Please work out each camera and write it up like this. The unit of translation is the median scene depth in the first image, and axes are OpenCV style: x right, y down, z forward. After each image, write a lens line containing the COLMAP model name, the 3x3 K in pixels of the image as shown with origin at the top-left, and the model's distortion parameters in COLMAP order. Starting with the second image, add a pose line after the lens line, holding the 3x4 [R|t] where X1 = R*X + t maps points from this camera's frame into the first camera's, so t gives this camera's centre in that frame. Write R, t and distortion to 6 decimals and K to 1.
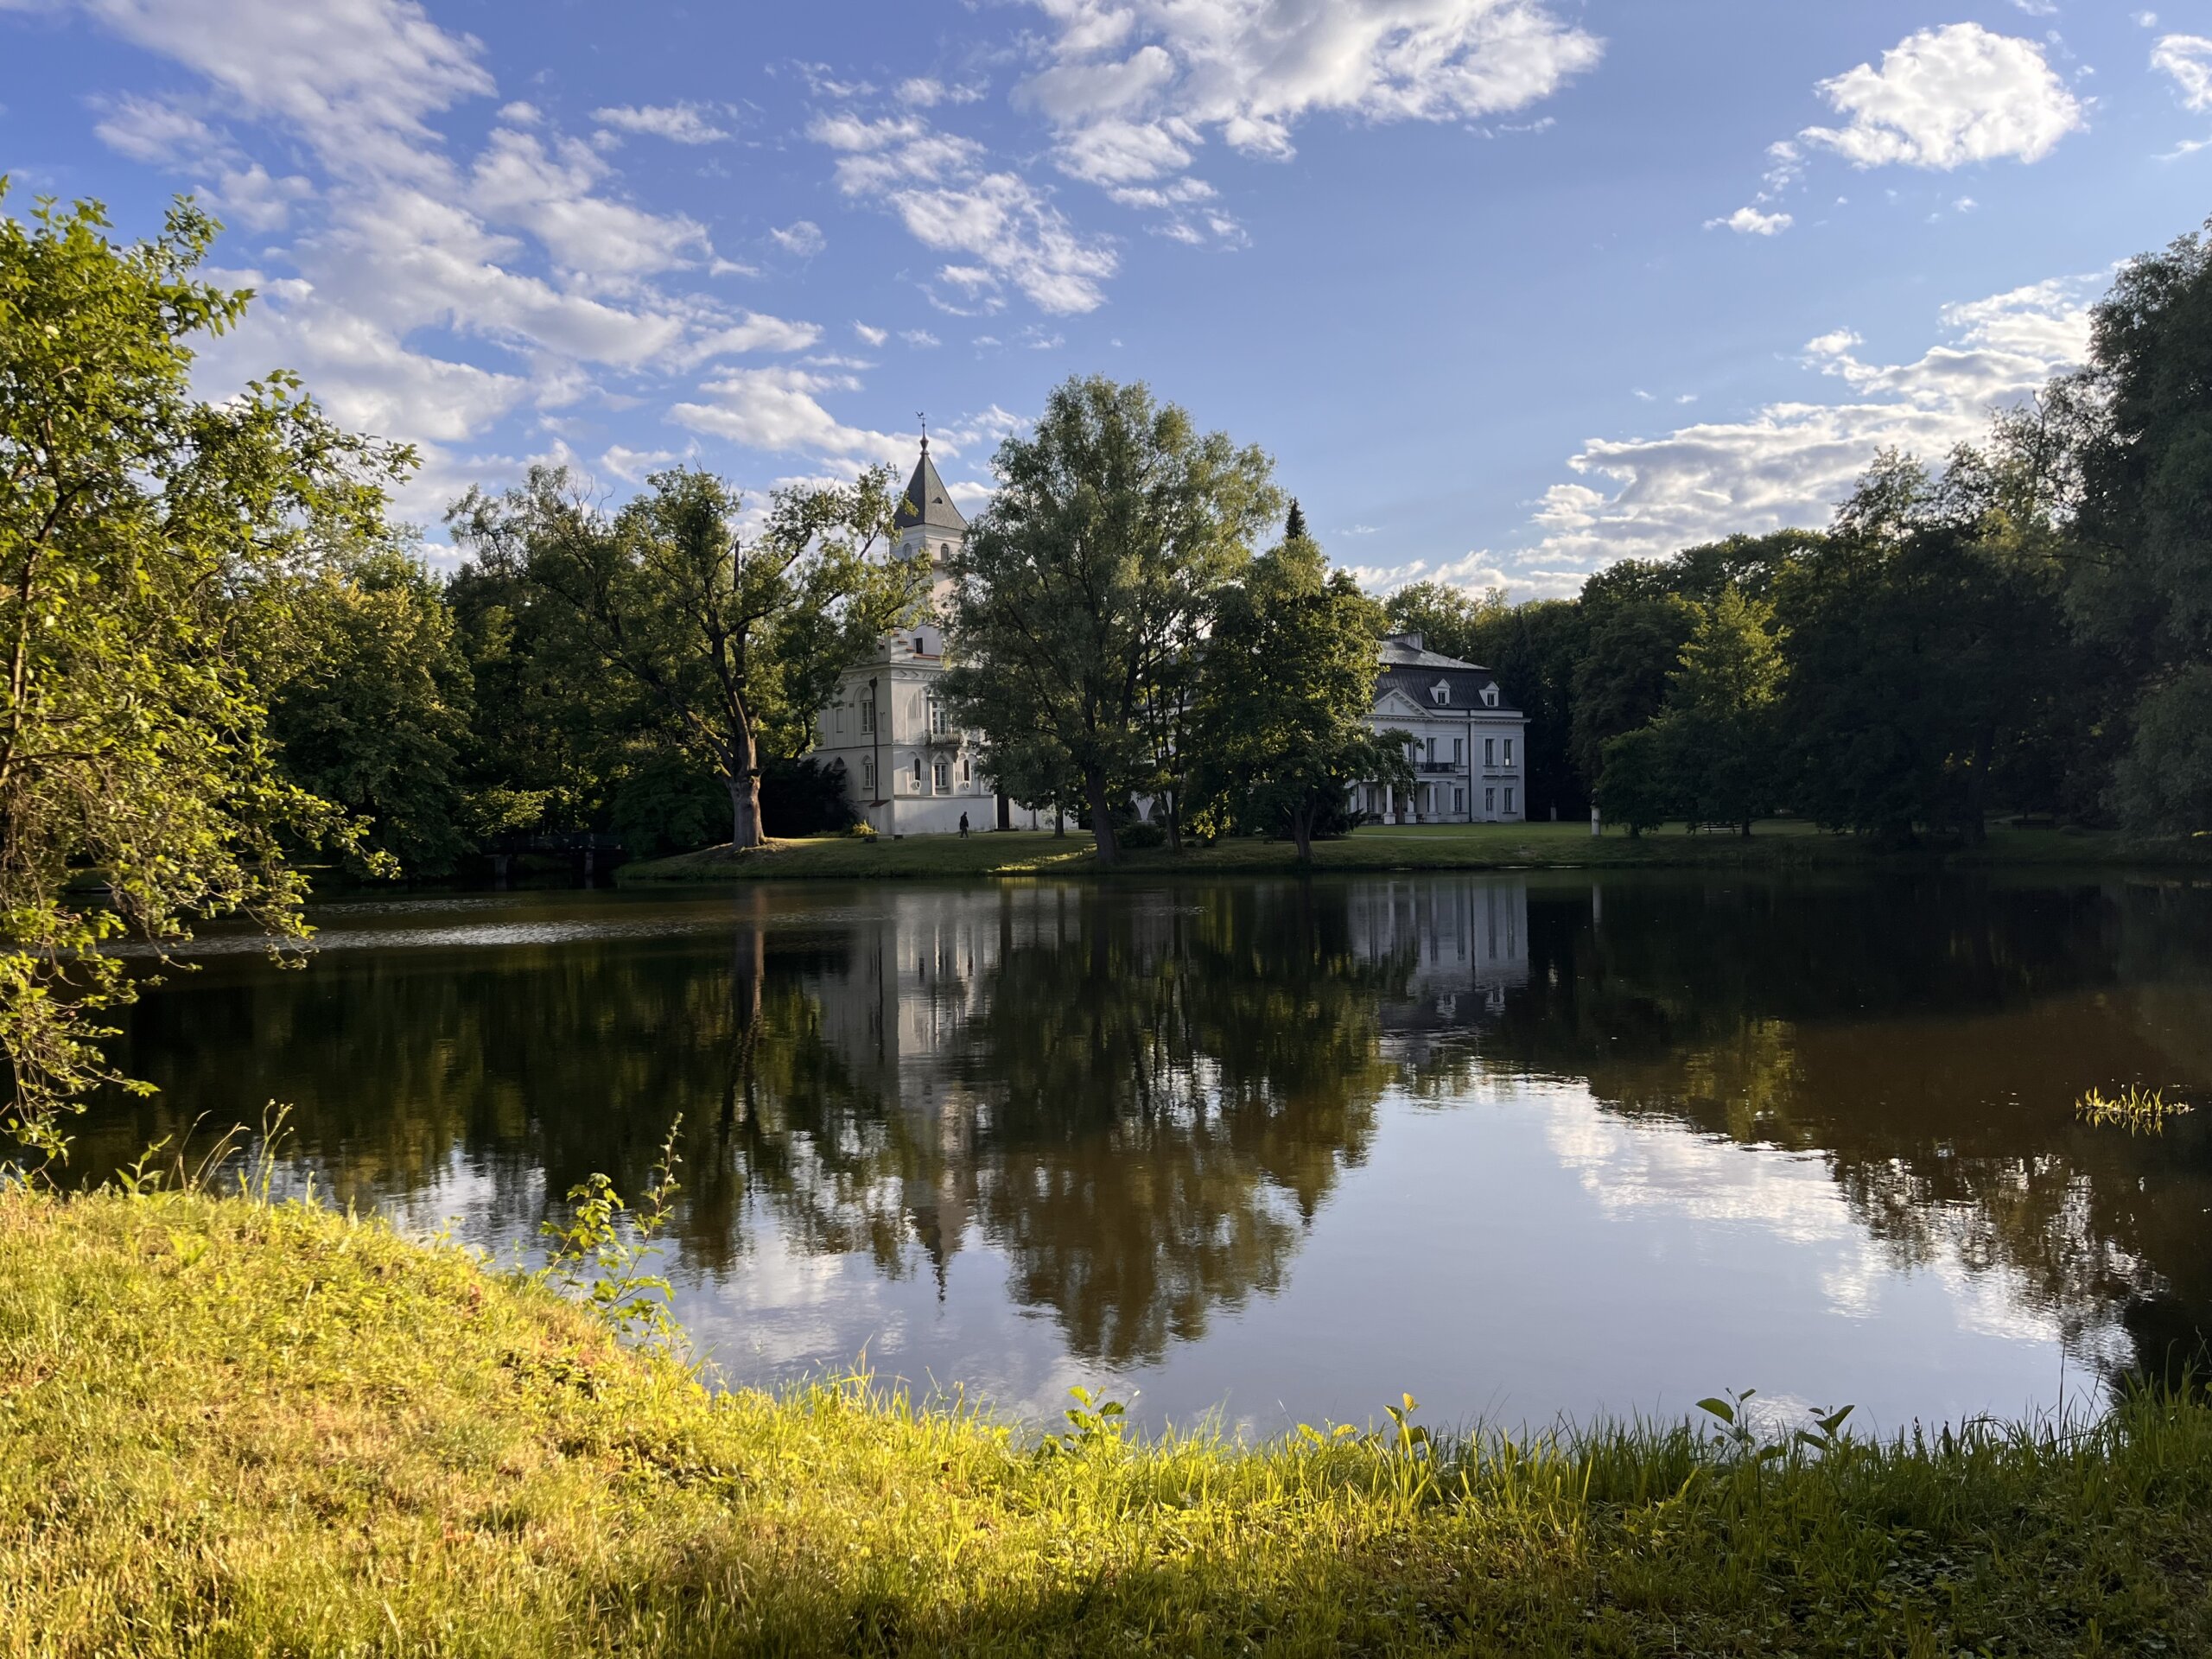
lens RADIAL K [[1637.6, 0, 1092.5], [0, 1637.6, 872.5], [0, 0, 1]] dist [0.051249, -0.050367]
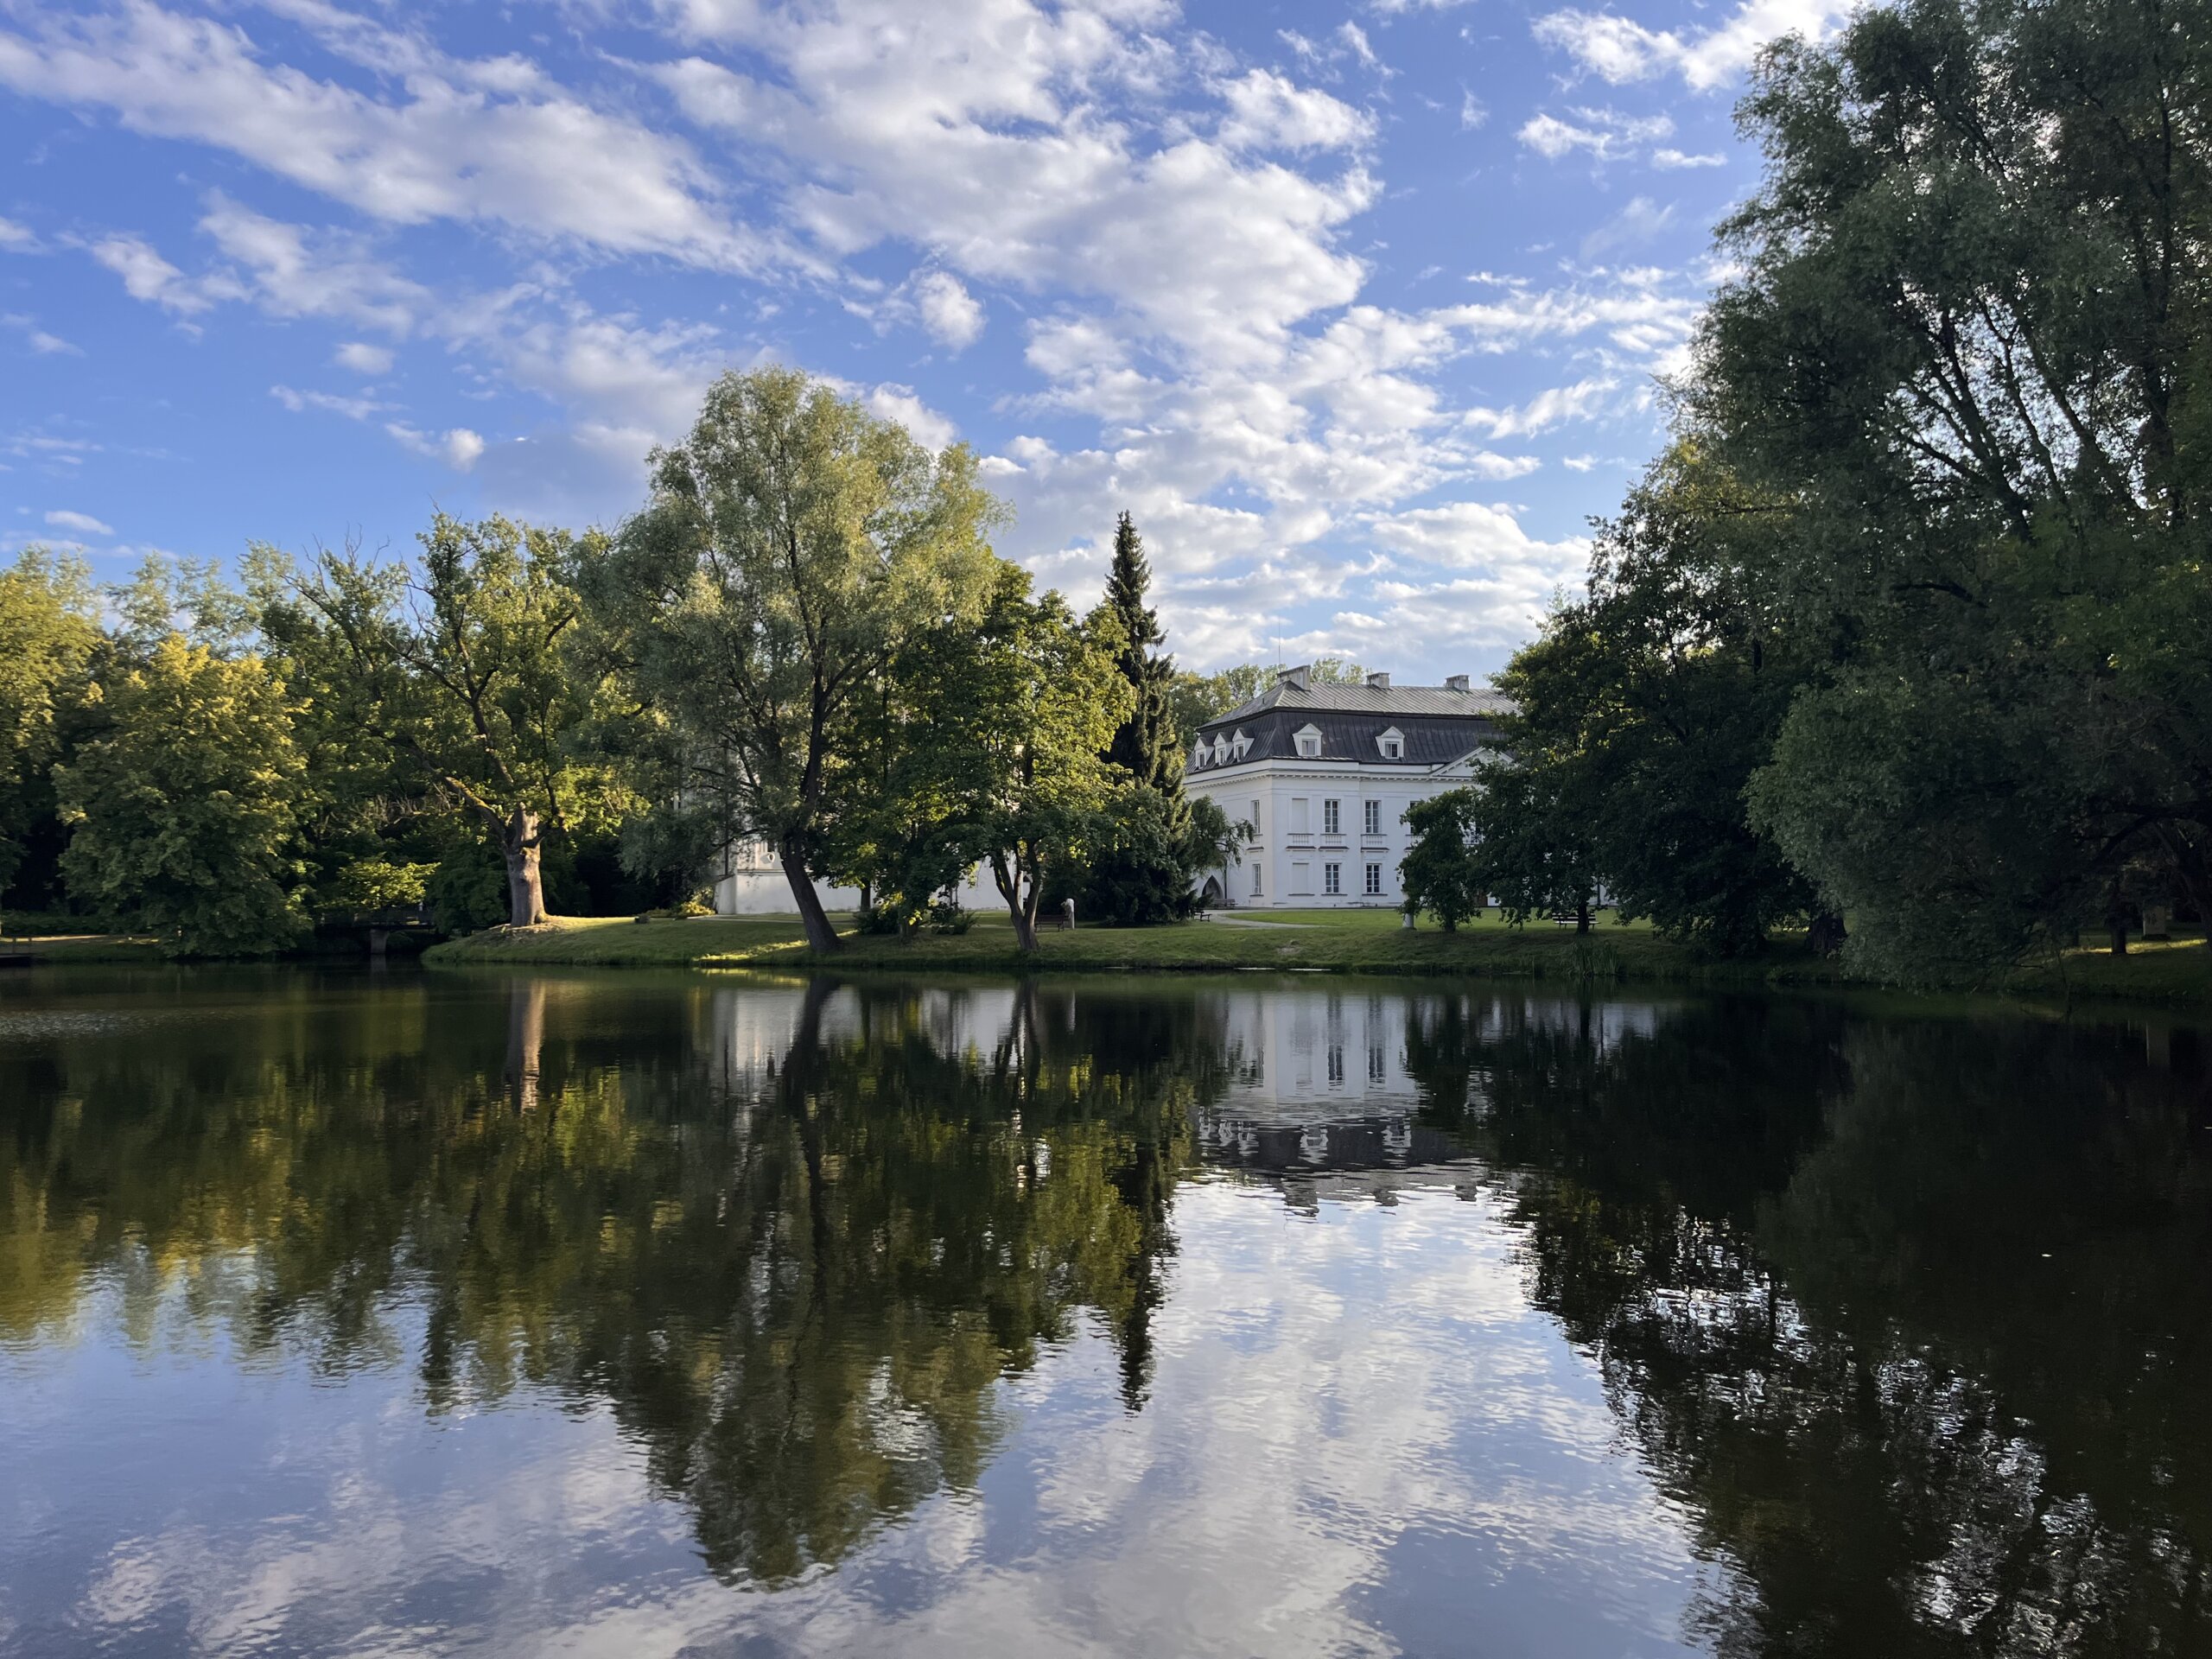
lens RADIAL K [[1637.6, 0, 1094.3], [0, 1637.6, 855.3], [0, 0, 1]] dist [0.051249, -0.050367]
pose [[0.964629, 0.001374, -0.263606, 0.322265], [-0.015811, 0.998488, -0.052653, -0.012206], [0.263135, 0.054958, 0.963192, 0.216169]]
